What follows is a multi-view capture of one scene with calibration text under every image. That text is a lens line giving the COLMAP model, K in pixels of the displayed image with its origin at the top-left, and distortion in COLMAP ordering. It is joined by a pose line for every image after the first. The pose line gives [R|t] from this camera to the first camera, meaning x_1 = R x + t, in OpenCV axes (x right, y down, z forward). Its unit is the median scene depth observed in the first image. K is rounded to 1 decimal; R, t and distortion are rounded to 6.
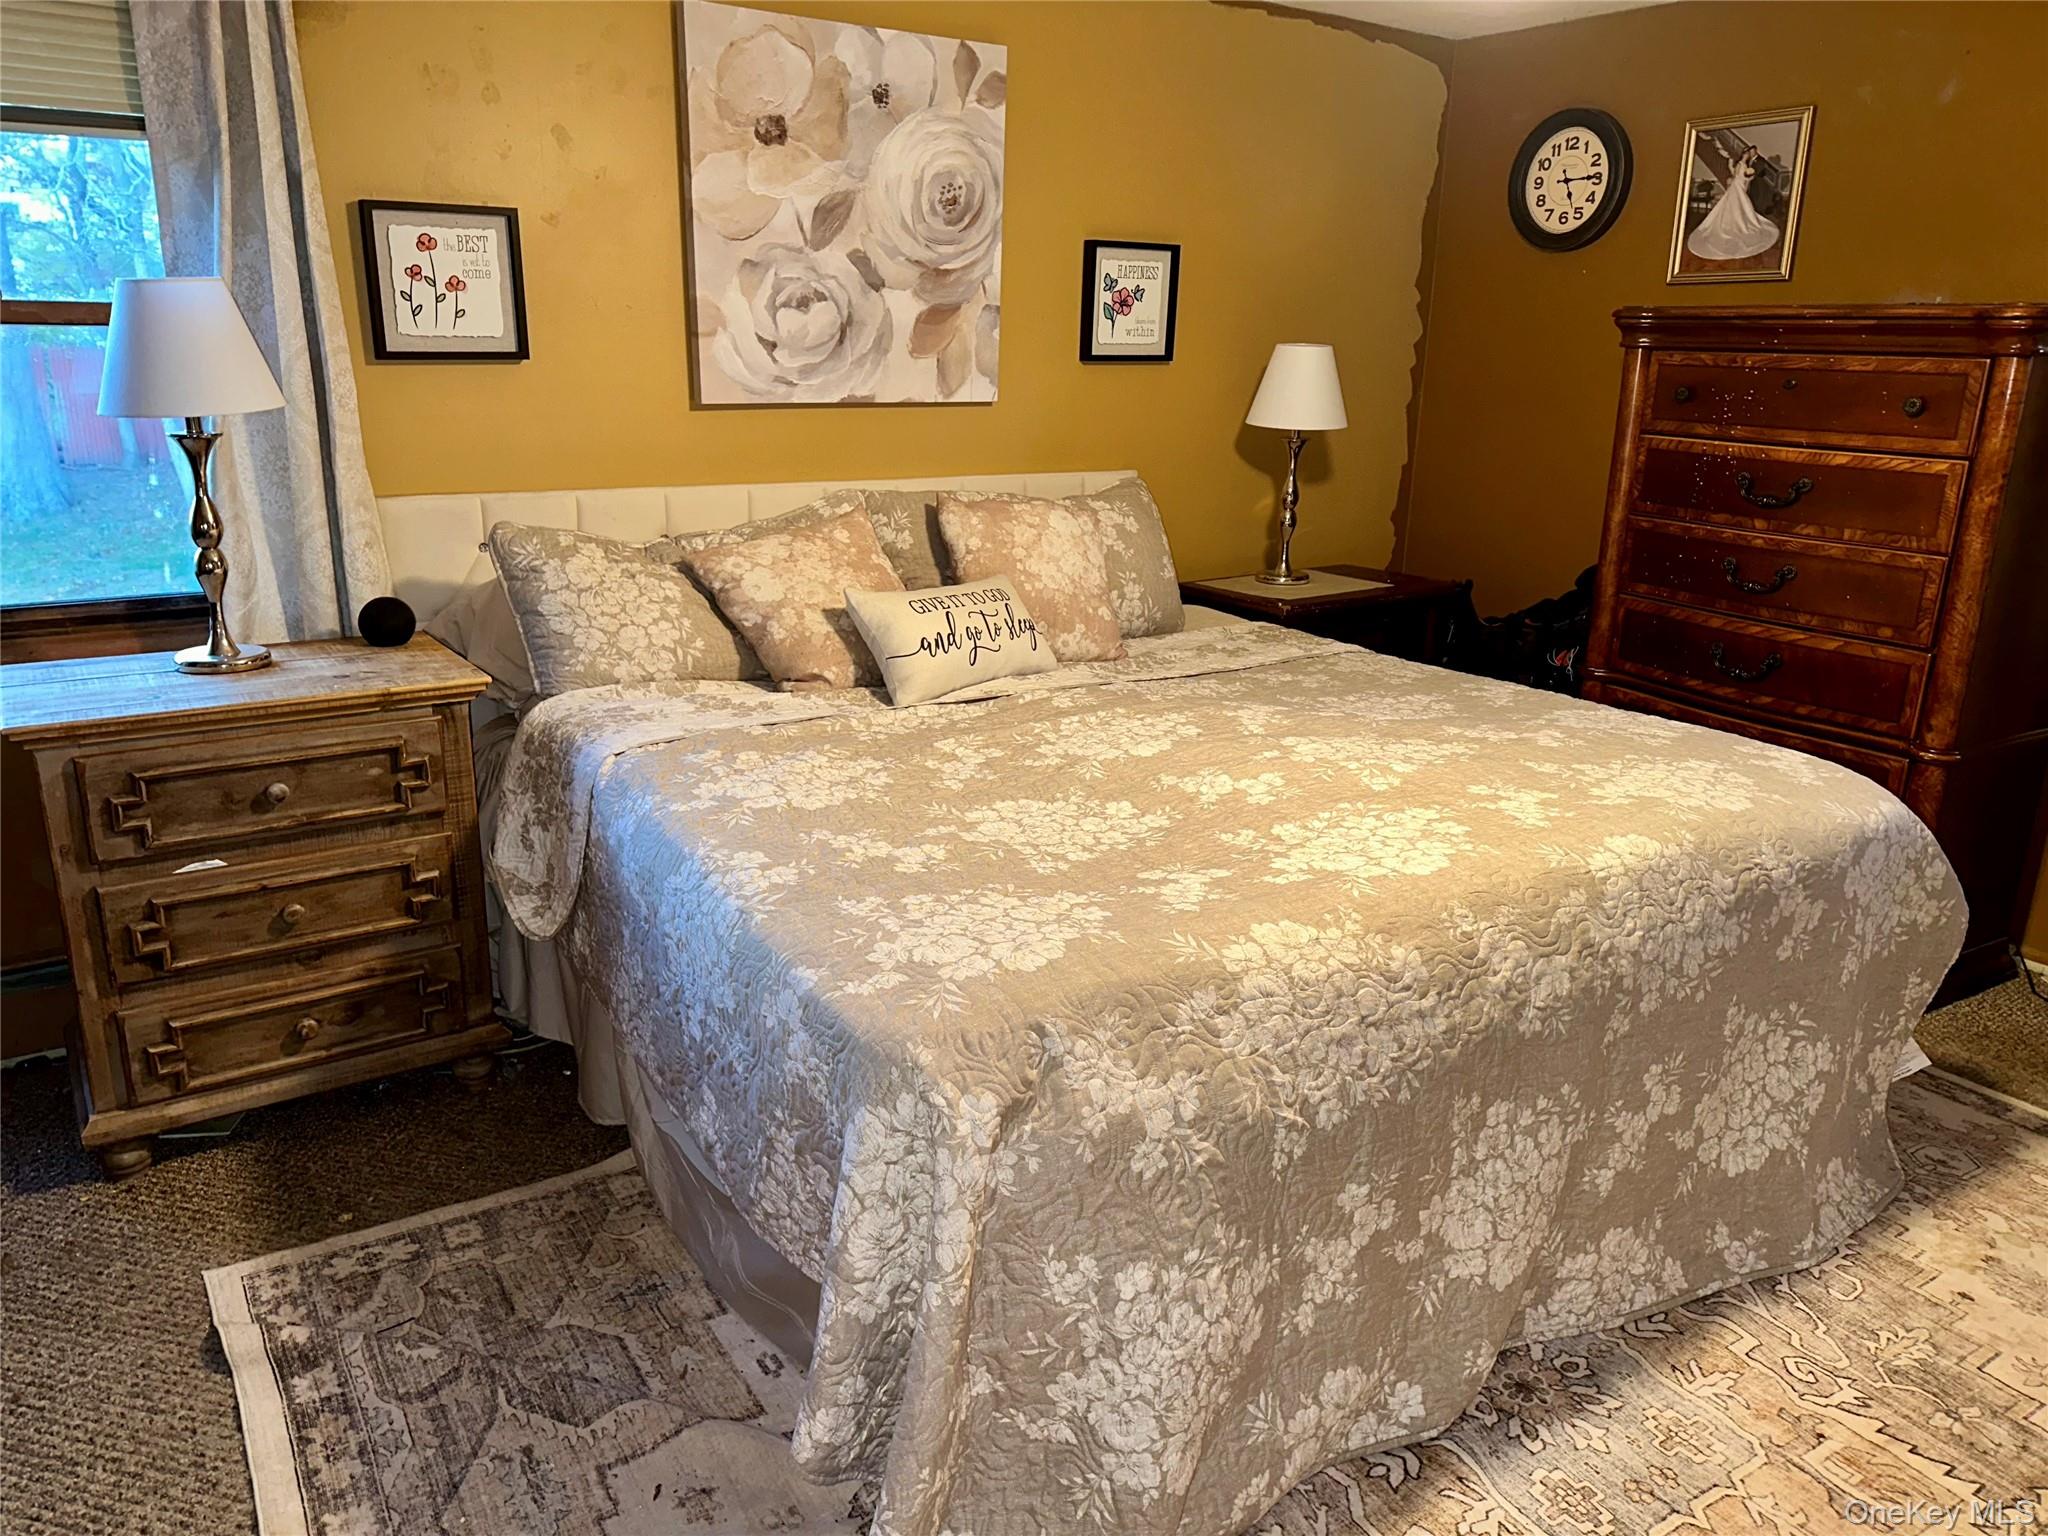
lens RADIAL K [[1429.9, 0, 1011.4], [0, 1429.9, 765.6], [0, 0, 1]] dist [0.064986, -0.086714]
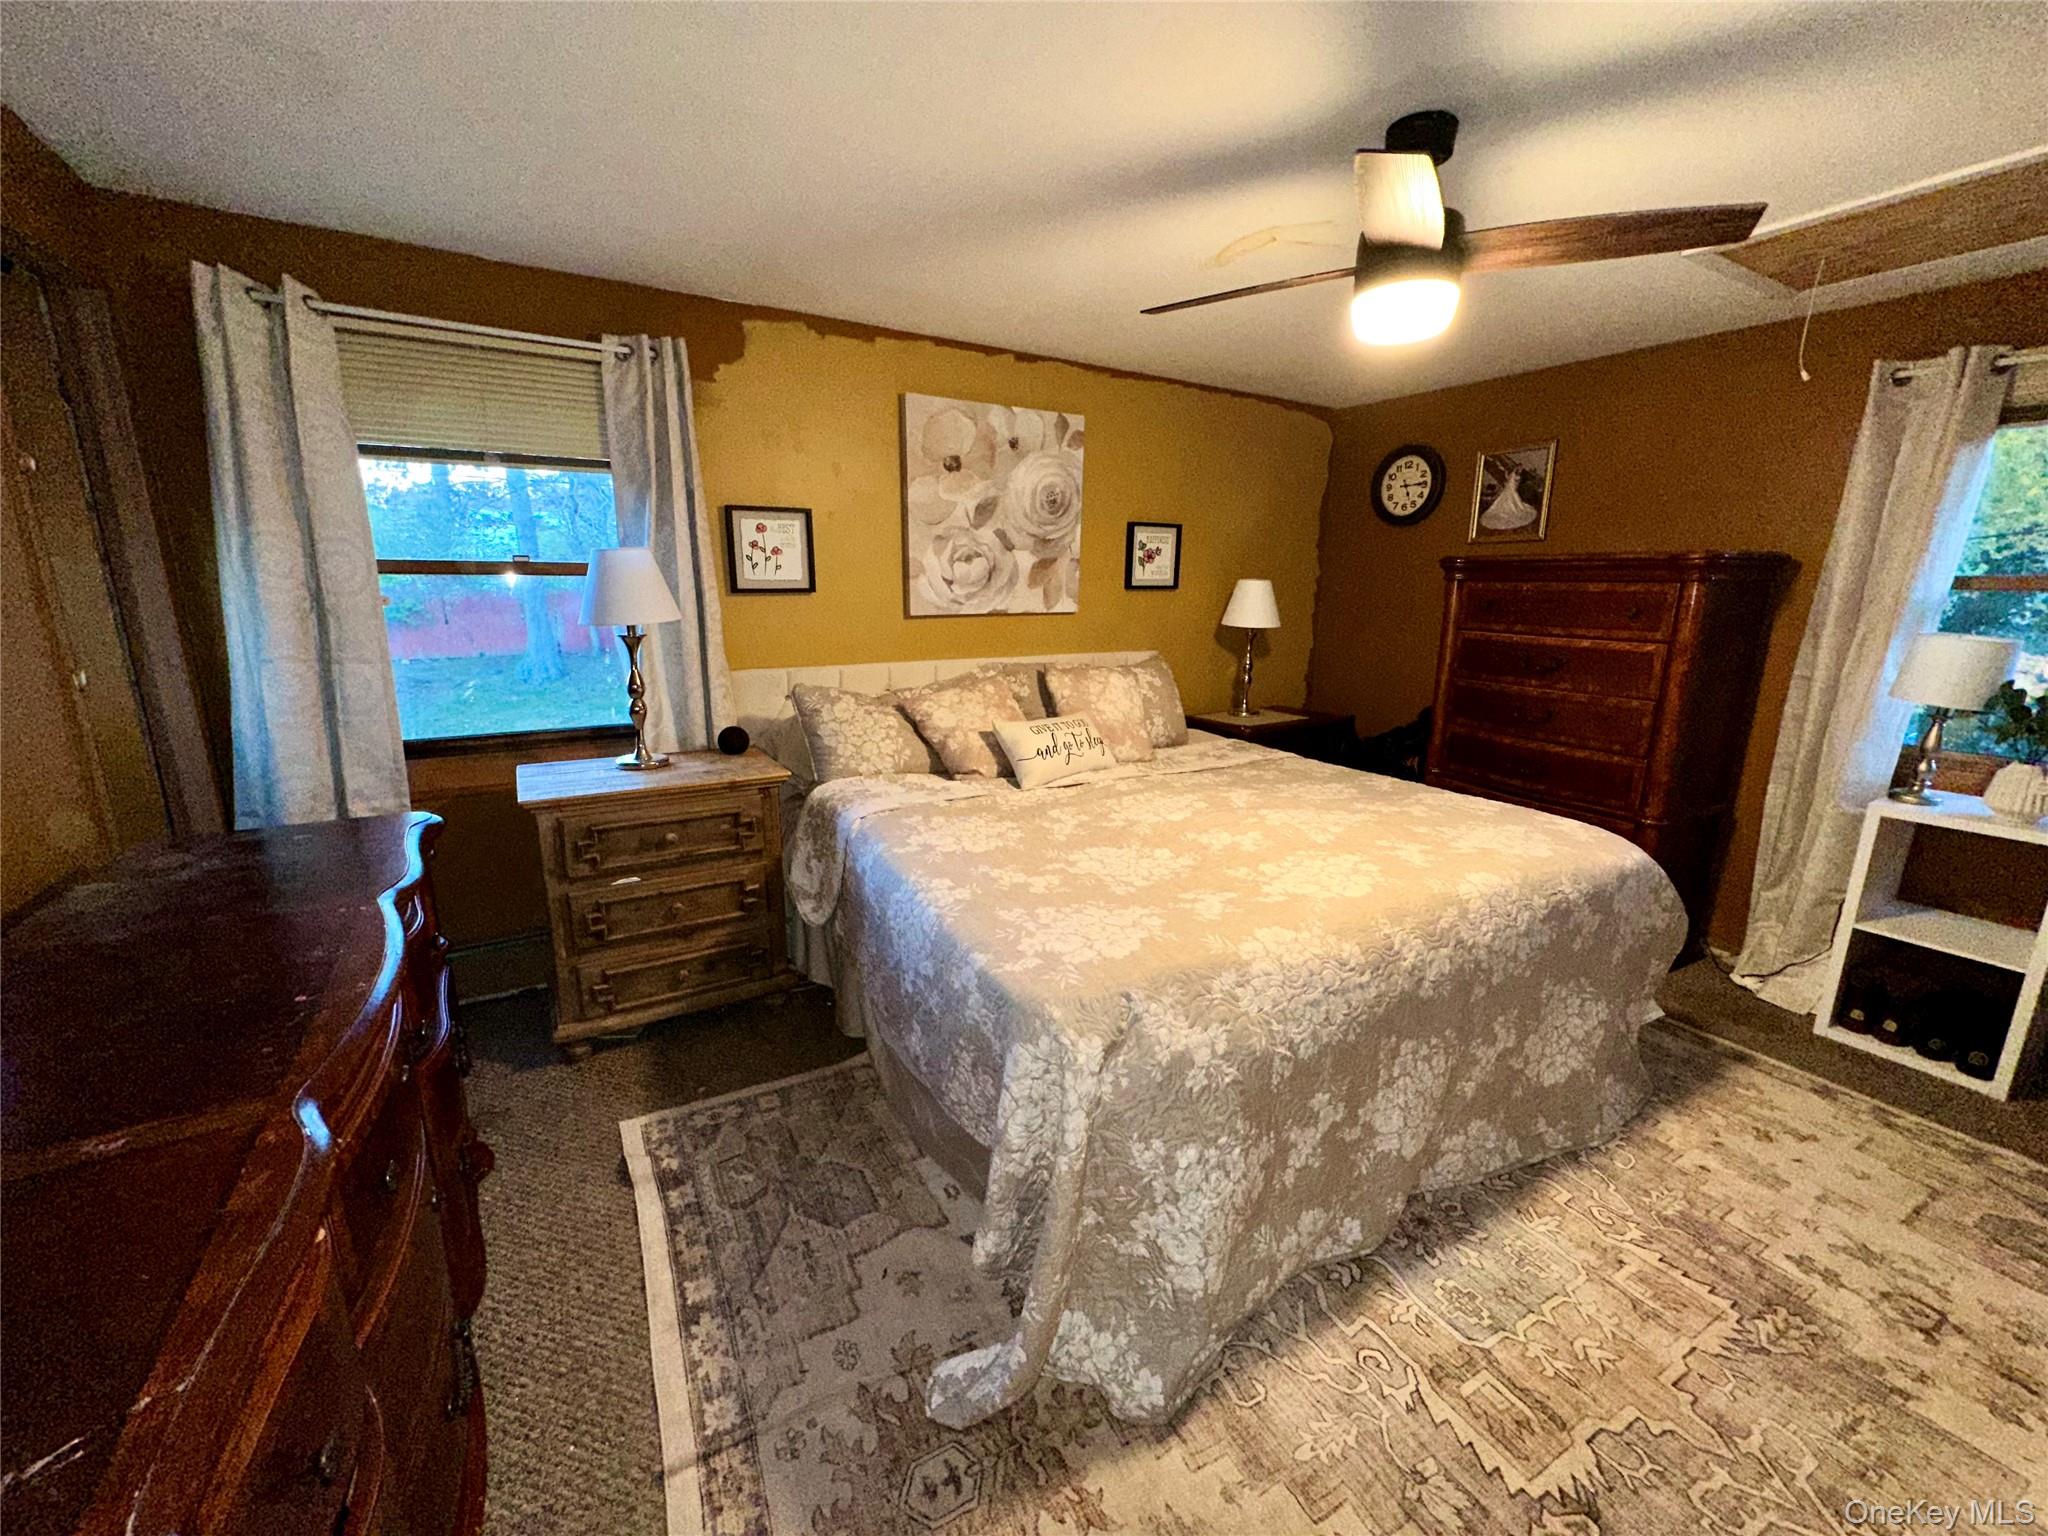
lens RADIAL K [[815.7, 0, 1026.3], [0, 815.7, 768.6], [0, 0, 1]] dist [-0.003753, 0.001953]
pose [[0.998471, 0.002610, -0.055213, -0.025887], [-0.005995, 0.998106, -0.061228, -0.007552], [0.054948, 0.061465, 0.996596, 0.041553]]
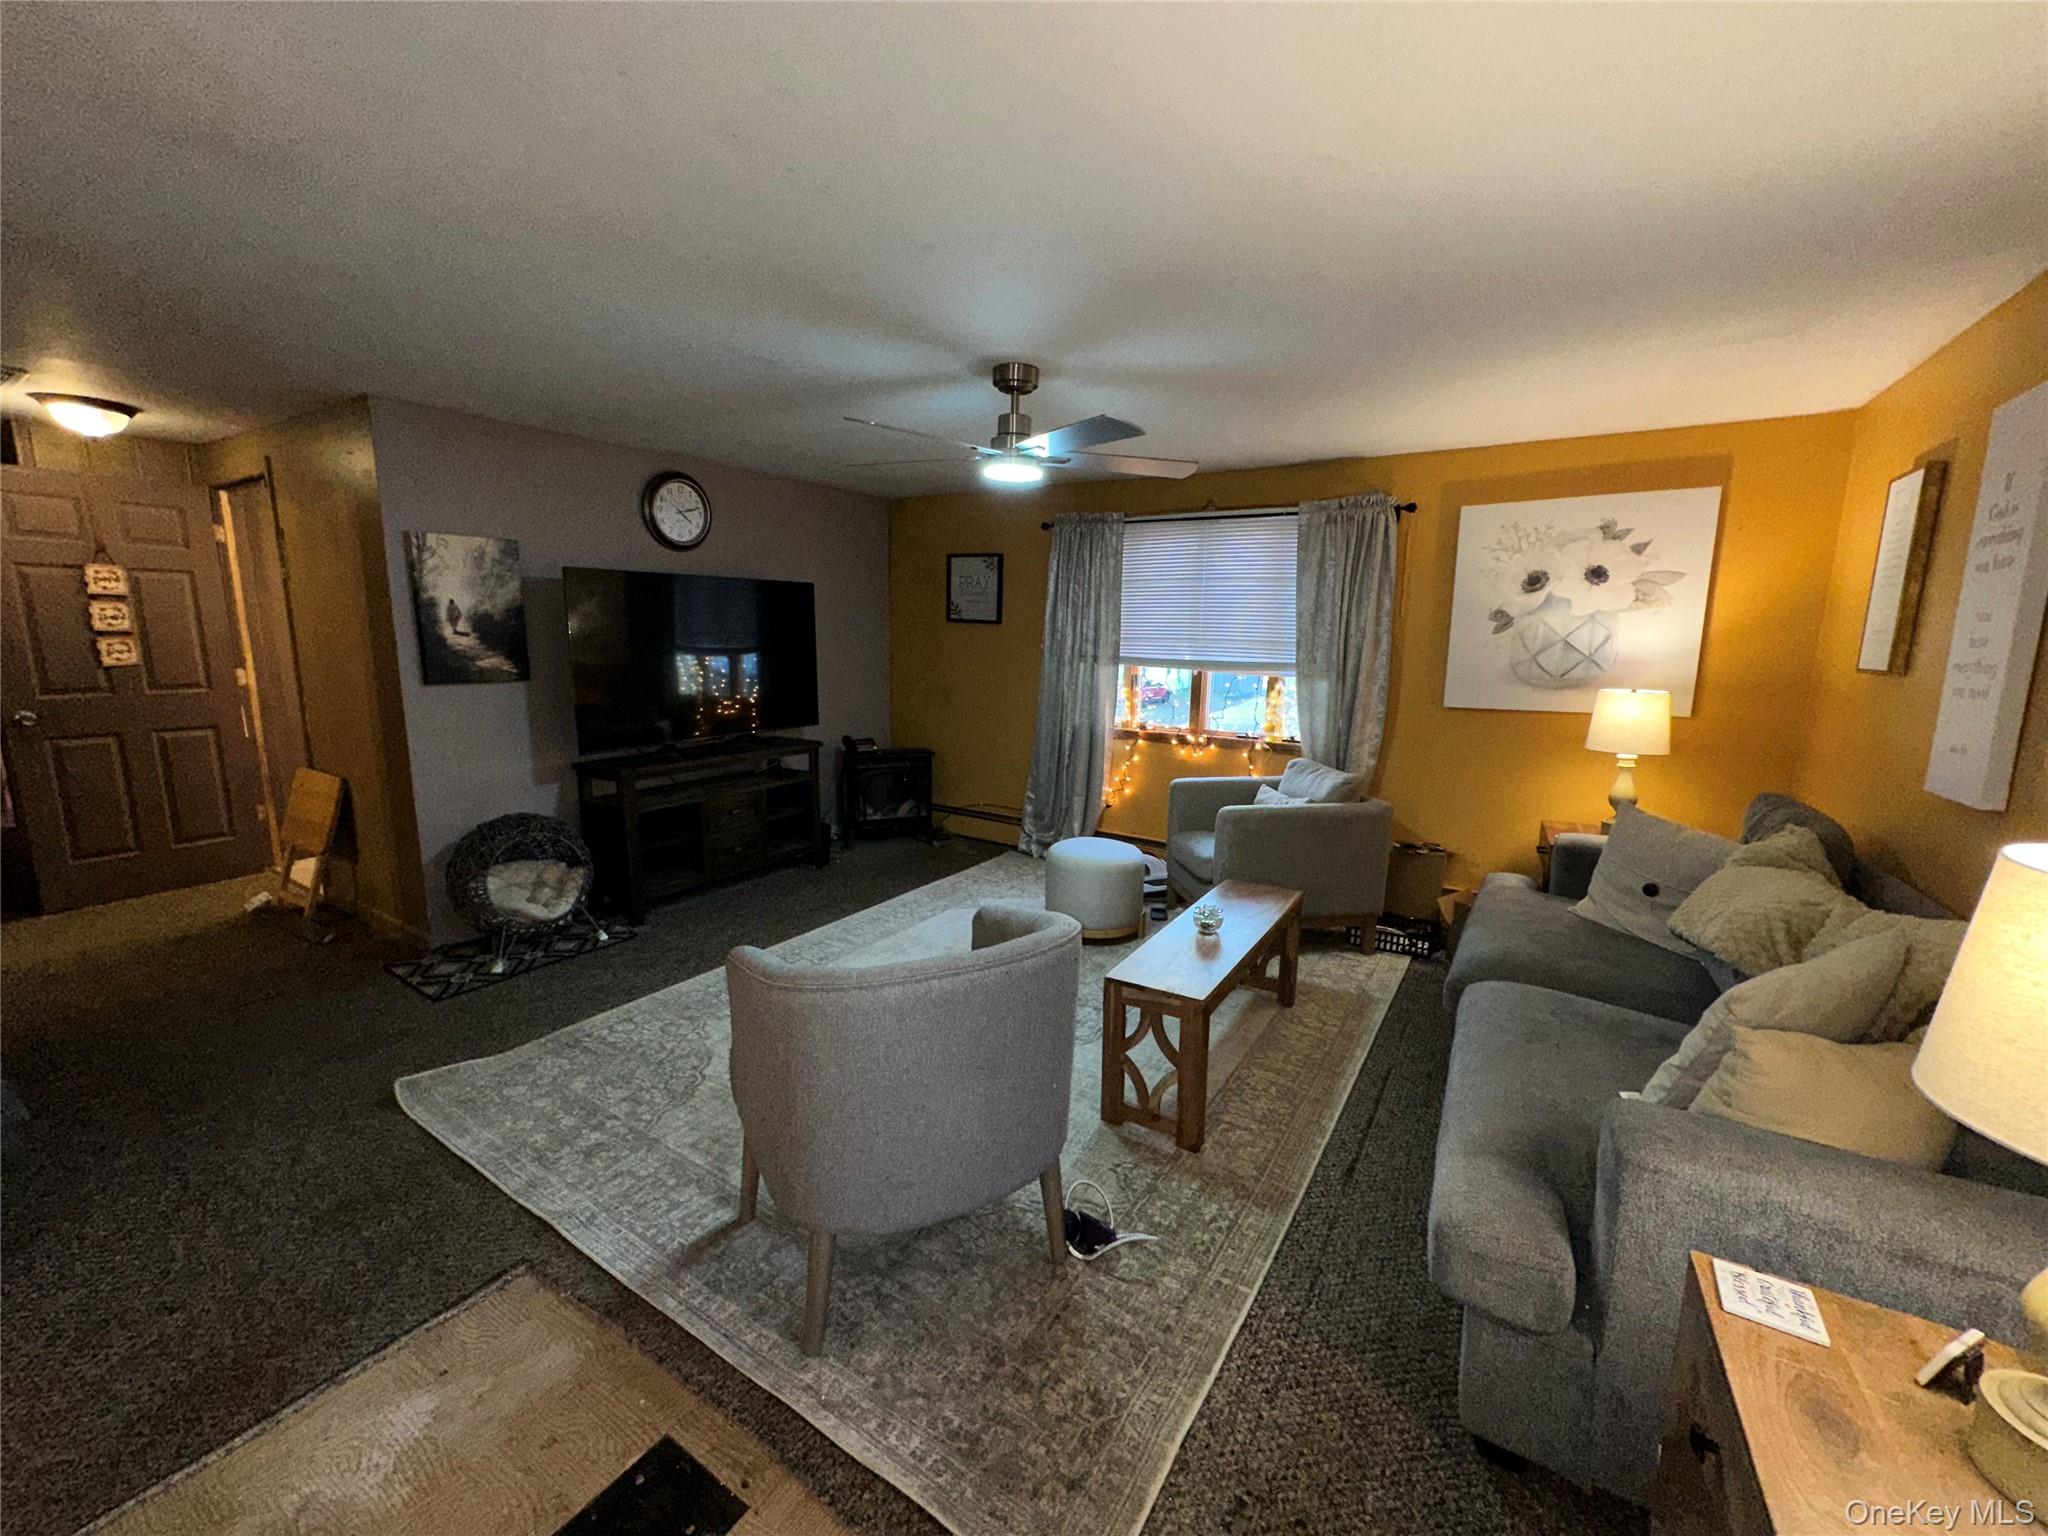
lens RADIAL K [[815.7, 0, 1017.4], [0, 815.7, 771.1], [0, 0, 1]] dist [-0.003753, 0.001953]
pose [[-0.401828, -0.179287, 0.897992, -1.184744], [0.227120, 0.930492, 0.287406, -0.528166], [-0.887103, 0.319439, -0.333178, 1.833445]]
